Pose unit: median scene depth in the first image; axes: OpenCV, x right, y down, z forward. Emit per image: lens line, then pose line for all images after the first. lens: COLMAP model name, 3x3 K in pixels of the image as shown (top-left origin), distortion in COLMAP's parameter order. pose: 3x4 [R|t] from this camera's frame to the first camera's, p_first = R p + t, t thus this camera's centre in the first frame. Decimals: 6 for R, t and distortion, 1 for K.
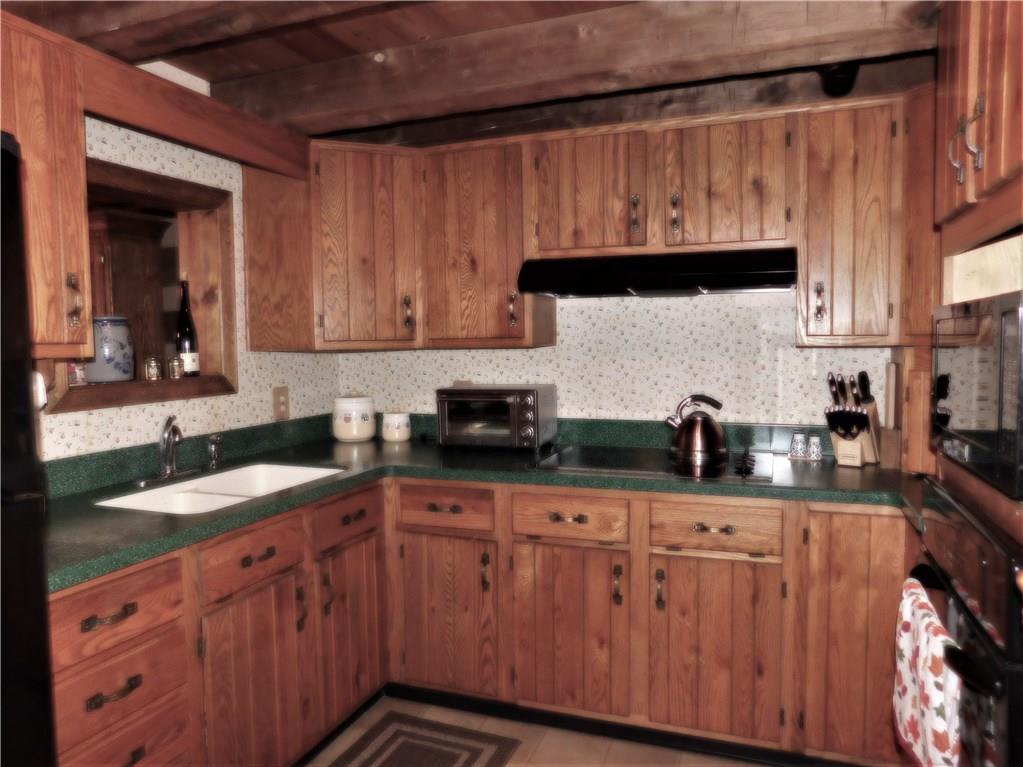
lens RADIAL K [[705.1, 0, 519.2], [0, 705.1, 381.9], [0, 0, 1]] dist [-0.070258, 0.066548]
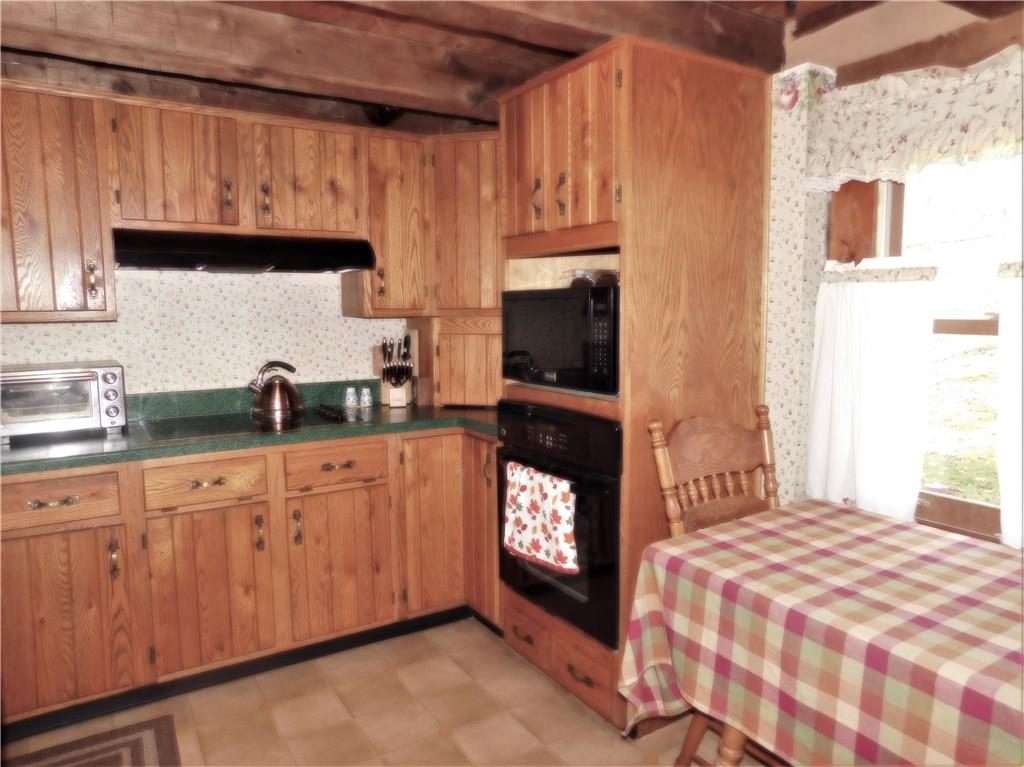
lens RADIAL K [[687.8, 0, 512.0], [0, 687.8, 383.5], [0, 0, 1]] dist [-0.075006, 0.061763]
pose [[0.607277, -0.078553, 0.790598, -0.410020], [0.044795, 0.996902, 0.064644, 0.000383], [-0.793227, -0.003841, 0.608914, 0.020241]]
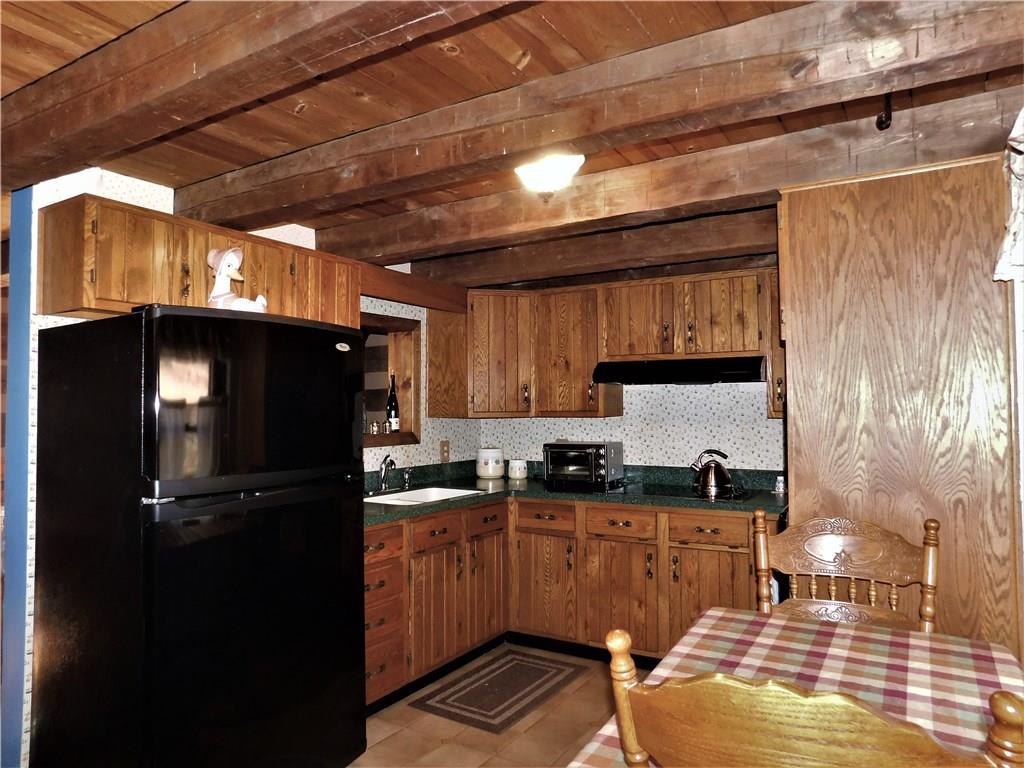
lens RADIAL K [[679.4, 0, 514.5], [0, 679.4, 381.5], [0, 0, 1]] dist [-0.069226, 0.058247]
pose [[0.982070, 0.000105, -0.188516, 0.115418], [-0.018414, 0.995271, -0.095375, 0.020415], [0.187614, 0.097136, 0.977428, -0.552125]]
